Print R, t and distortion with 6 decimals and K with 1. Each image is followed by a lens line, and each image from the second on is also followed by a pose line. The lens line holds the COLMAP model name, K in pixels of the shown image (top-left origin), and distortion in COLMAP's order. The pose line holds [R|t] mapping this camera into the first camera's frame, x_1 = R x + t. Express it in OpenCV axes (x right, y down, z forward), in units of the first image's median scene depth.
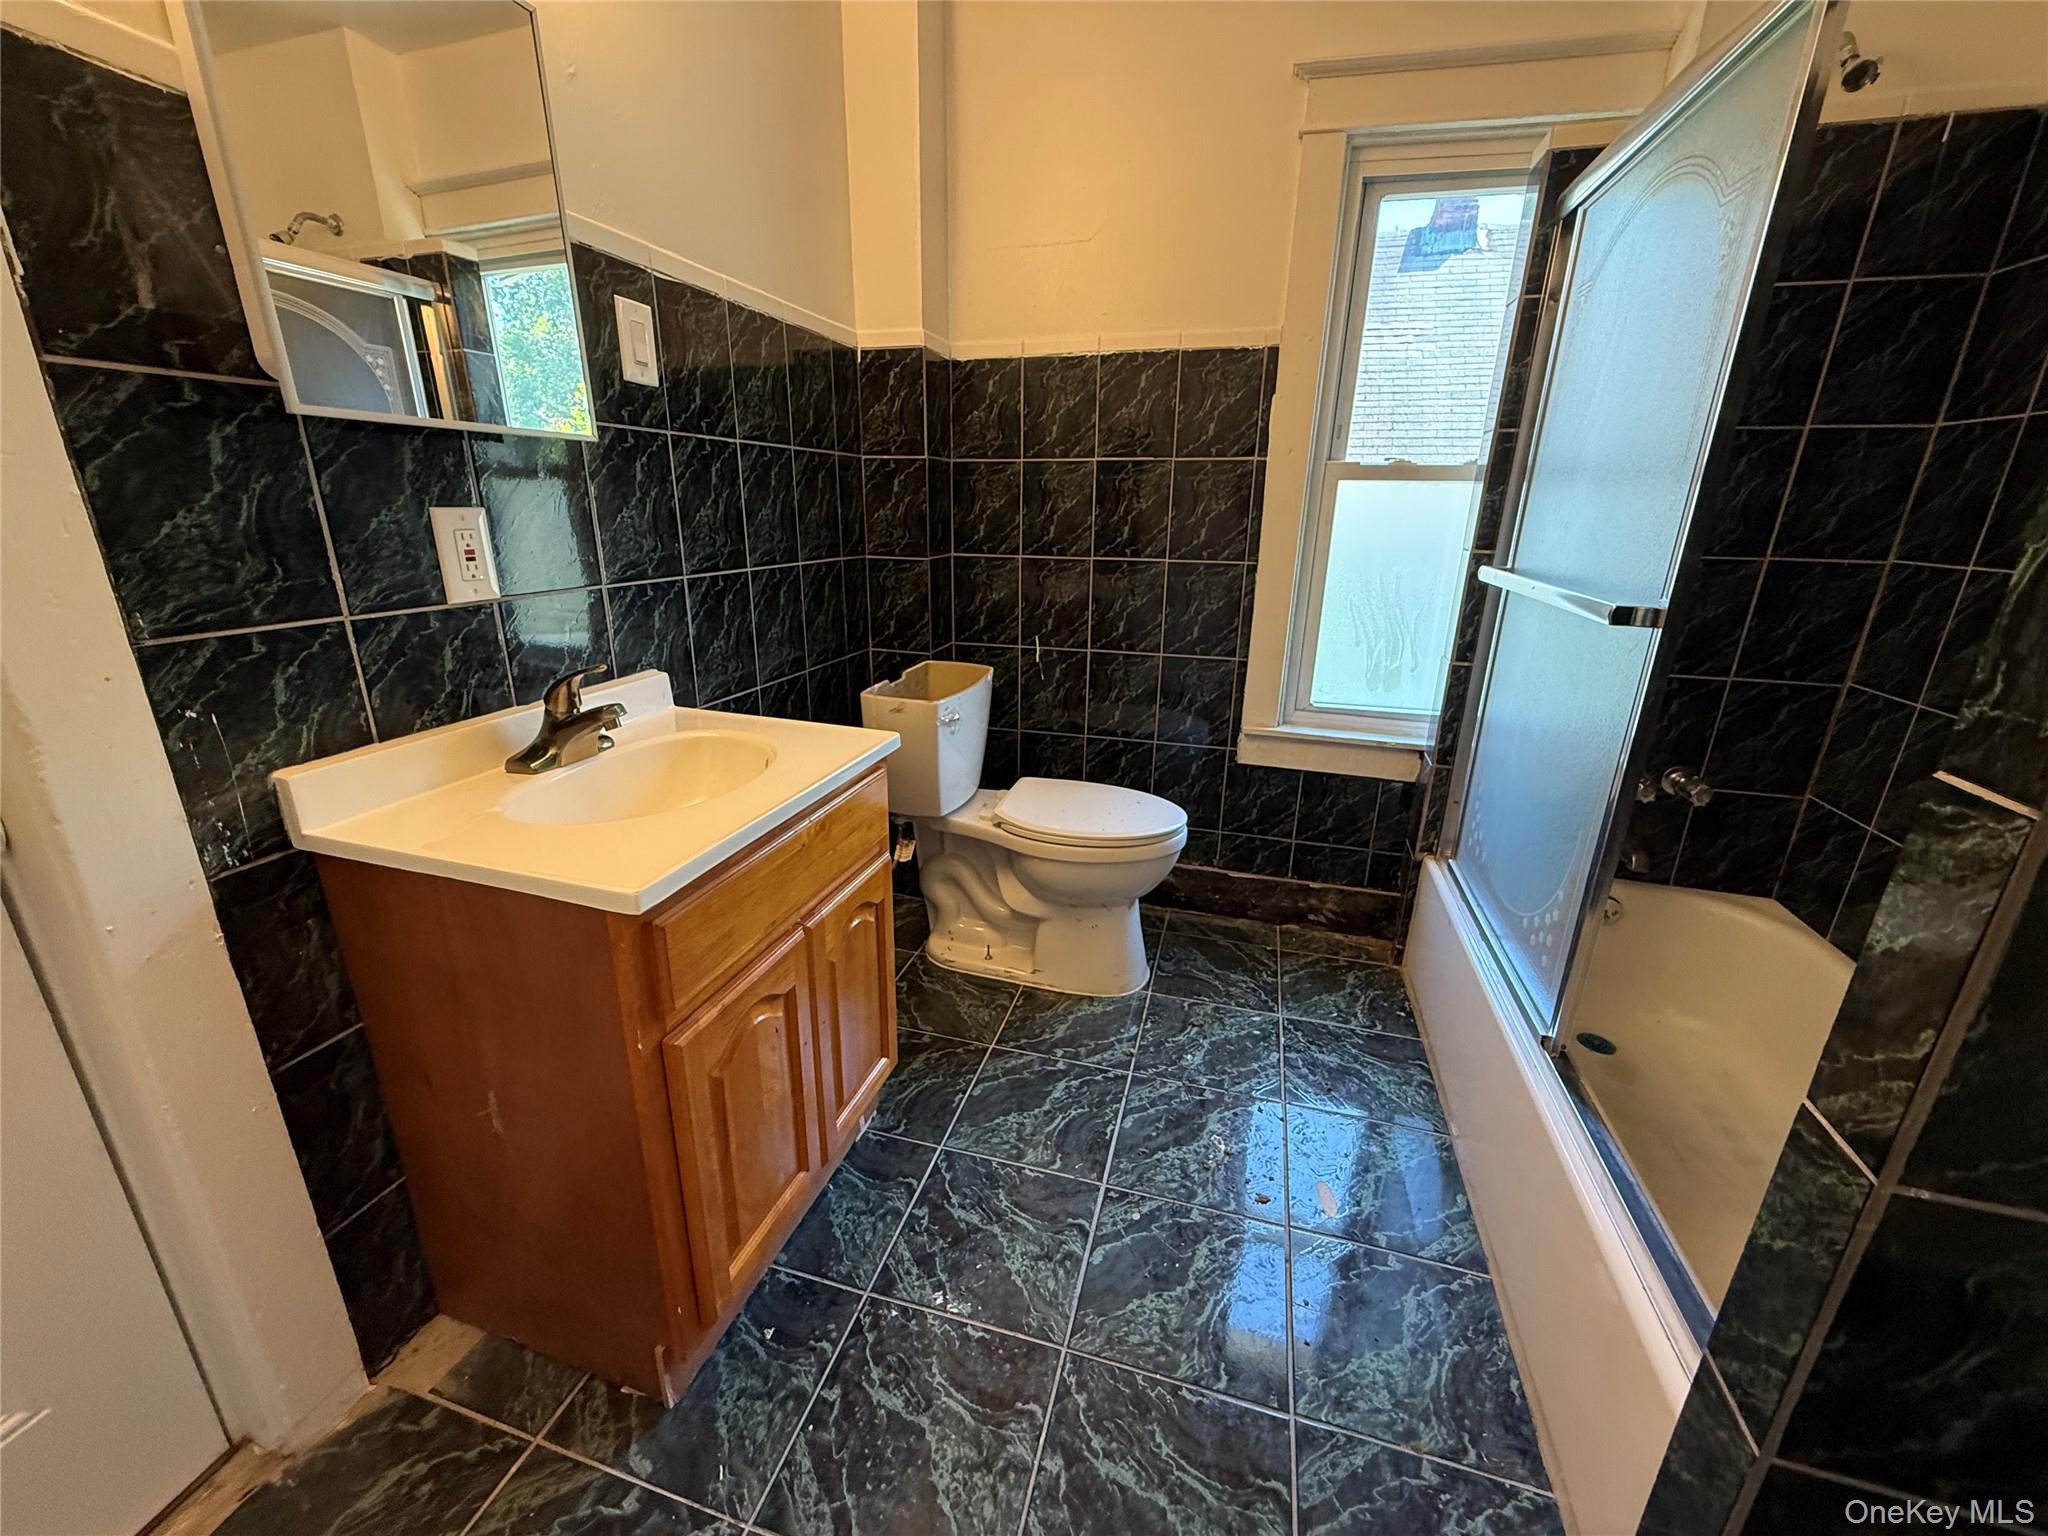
lens RADIAL K [[813.2, 0, 1015.5], [0, 813.2, 771.0], [0, 0, 1]] dist [-0.000038, -0.000360]
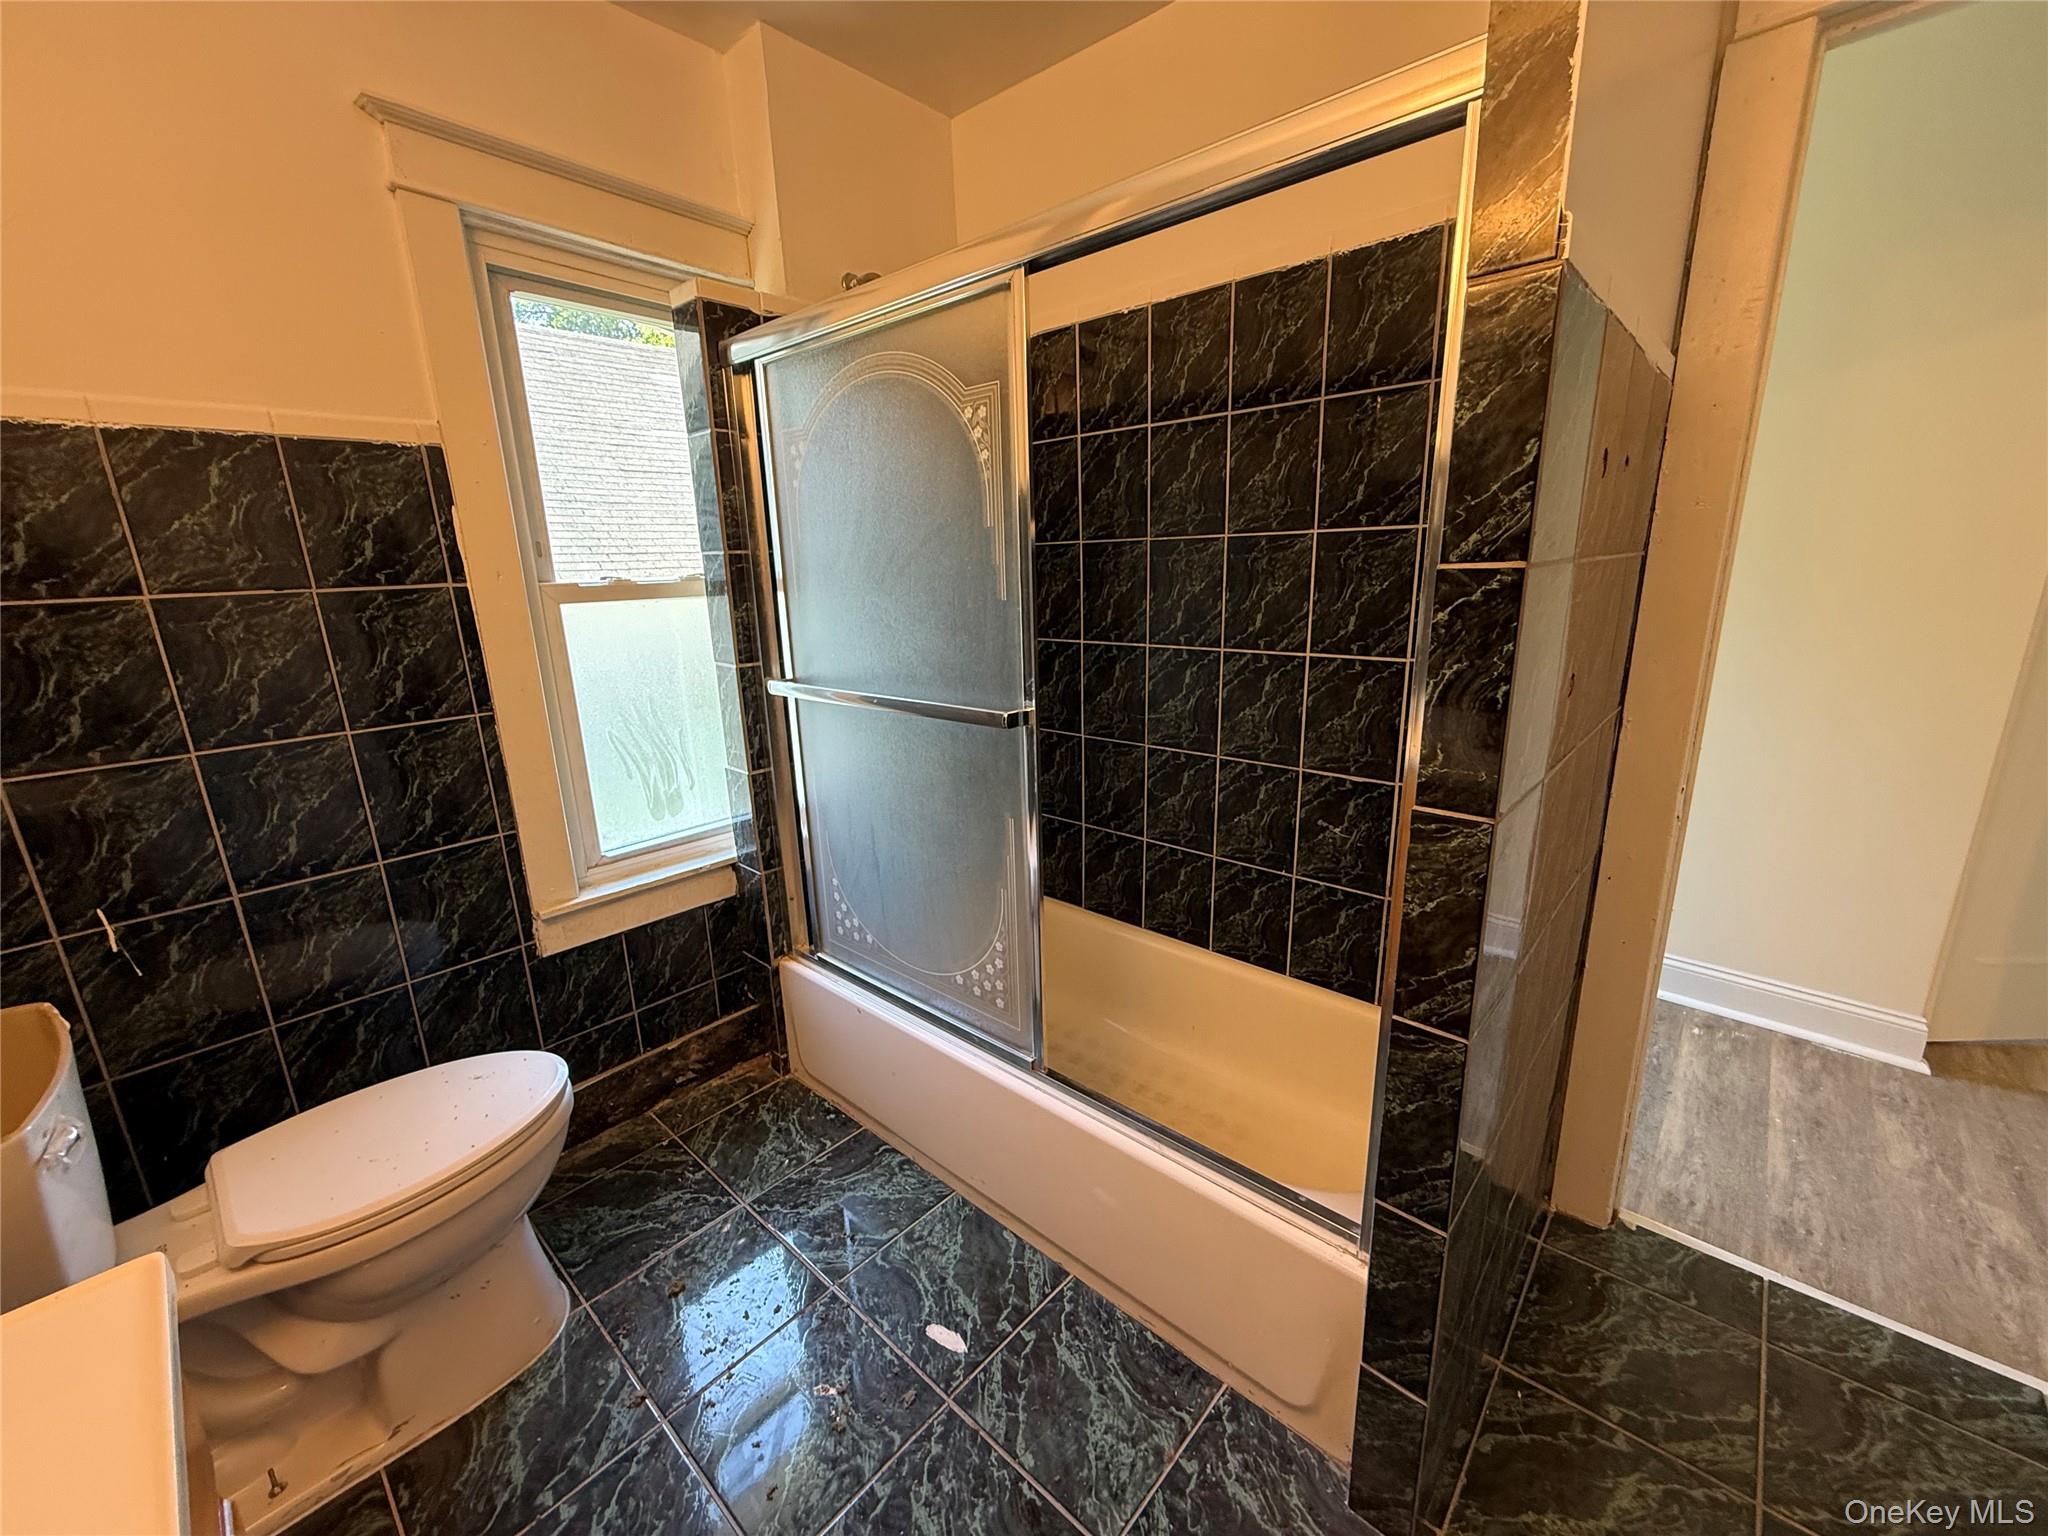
lens RADIAL K [[813.2, 0, 1021.0], [0, 813.2, 769.4], [0, 0, 1]] dist [-0.000038, -0.000360]
pose [[0.438124, -0.247806, 0.864083, -0.177315], [0.319198, 0.941496, 0.108161, -0.134289], [-0.840334, 0.228425, 0.491590, 0.214918]]
